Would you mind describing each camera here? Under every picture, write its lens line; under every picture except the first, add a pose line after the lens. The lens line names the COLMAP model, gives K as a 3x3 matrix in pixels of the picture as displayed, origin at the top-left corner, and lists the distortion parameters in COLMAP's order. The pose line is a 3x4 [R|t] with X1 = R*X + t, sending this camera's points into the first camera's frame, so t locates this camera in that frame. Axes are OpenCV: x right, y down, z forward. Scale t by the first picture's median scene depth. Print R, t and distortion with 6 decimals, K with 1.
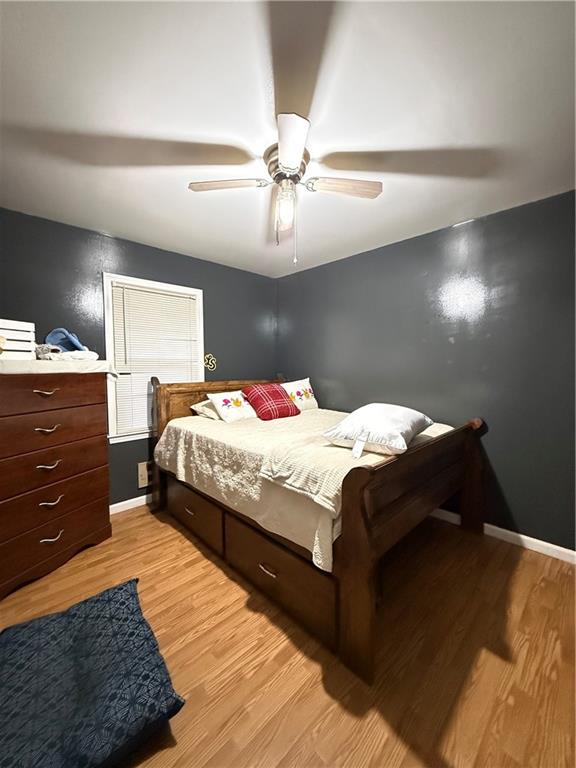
lens RADIAL K [[306.0, 0, 288.4], [0, 306.0, 381.7], [0, 0, 1]] dist [0.000436, 0.000038]
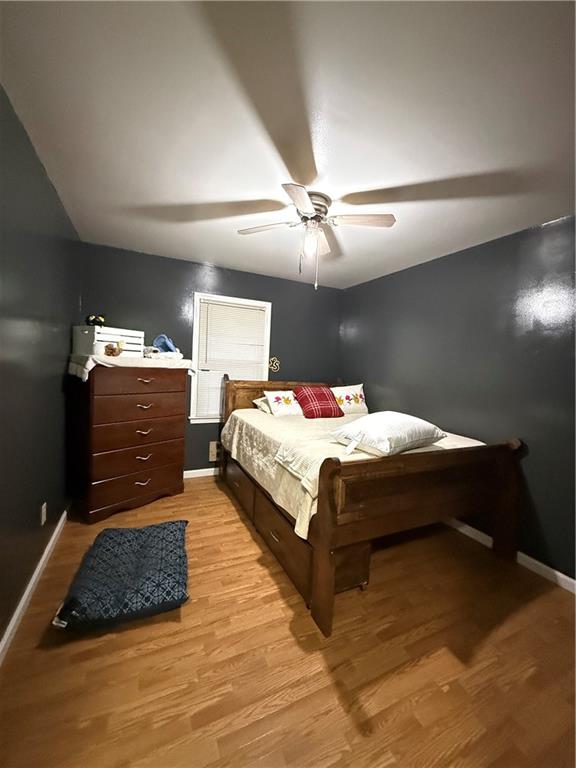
lens RADIAL K [[306.0, 0, 288.4], [0, 306.0, 381.7], [0, 0, 1]] dist [0.000436, 0.000038]
pose [[0.947015, 0.068979, -0.313695, 0.247148], [-0.070944, 0.997467, 0.005162, -0.012291], [0.313256, 0.017366, 0.949510, -0.128171]]
